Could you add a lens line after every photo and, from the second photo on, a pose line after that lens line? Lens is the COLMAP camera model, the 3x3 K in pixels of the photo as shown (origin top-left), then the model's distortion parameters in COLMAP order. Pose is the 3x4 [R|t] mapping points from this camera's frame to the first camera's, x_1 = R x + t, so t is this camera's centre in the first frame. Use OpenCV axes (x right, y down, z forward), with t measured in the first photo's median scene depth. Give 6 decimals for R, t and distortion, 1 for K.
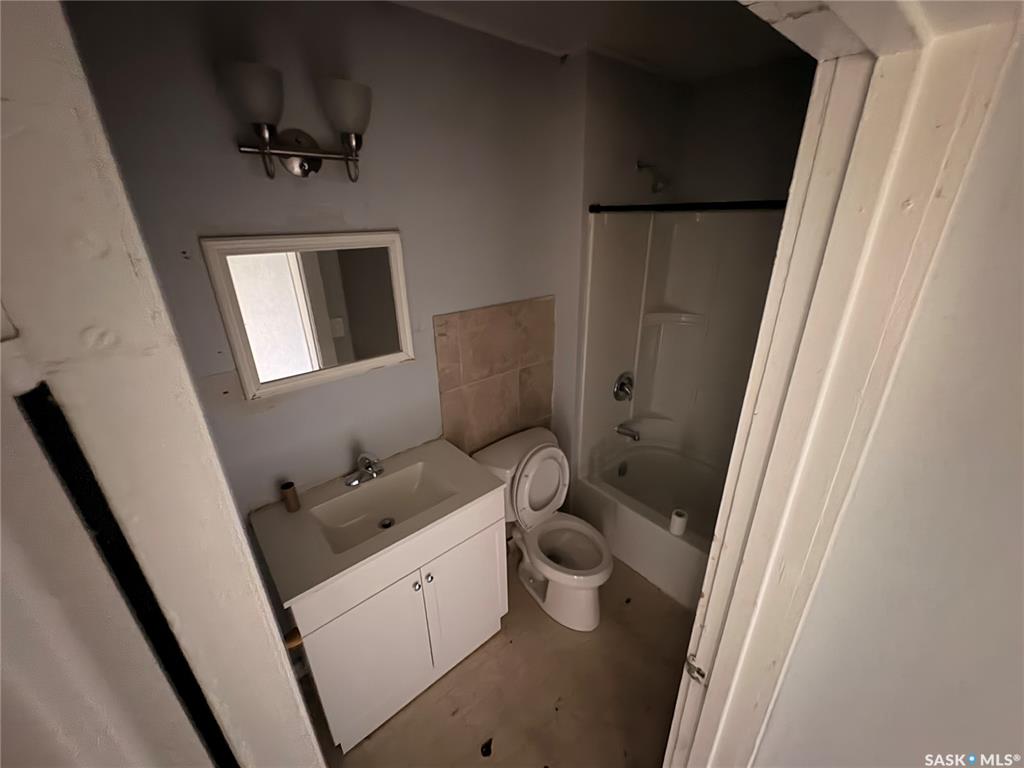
lens RADIAL K [[407.6, 0, 511.7], [0, 407.6, 382.4], [0, 0, 1]] dist [0.000023, 0.000503]
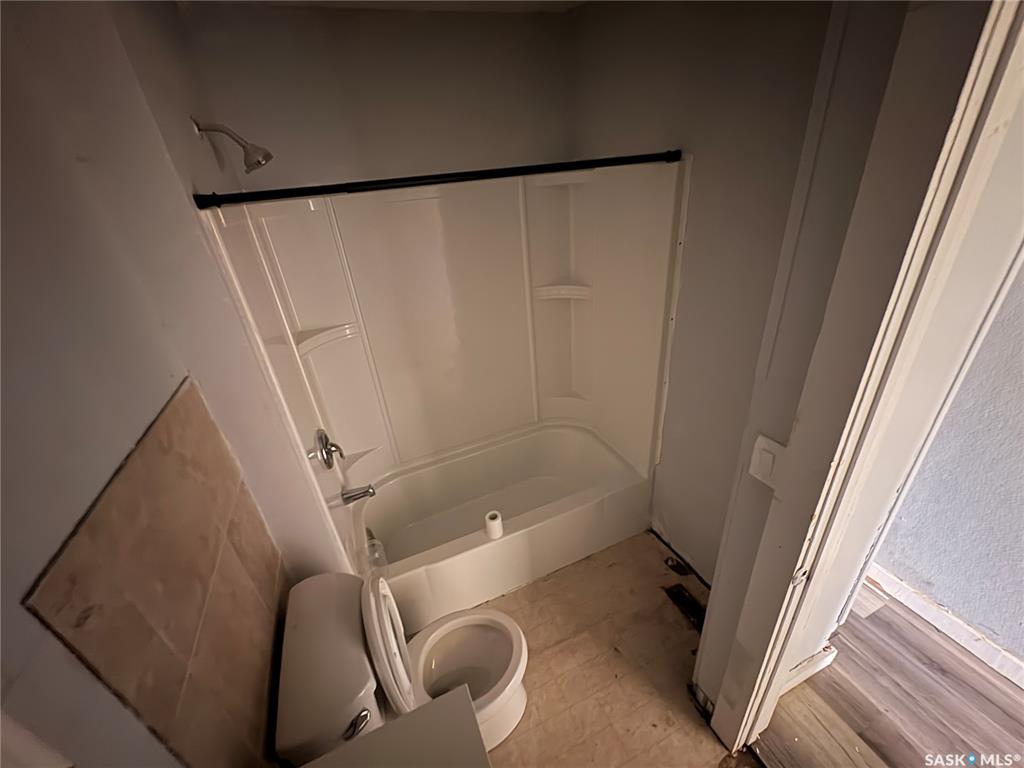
lens RADIAL K [[407.6, 0, 511.7], [0, 407.6, 382.4], [0, 0, 1]] dist [0.000023, 0.000503]
pose [[0.309682, -0.446080, 0.839708, -0.215312], [0.440554, 0.849925, 0.289033, -0.184618], [-0.842621, 0.280428, 0.459729, 0.444112]]
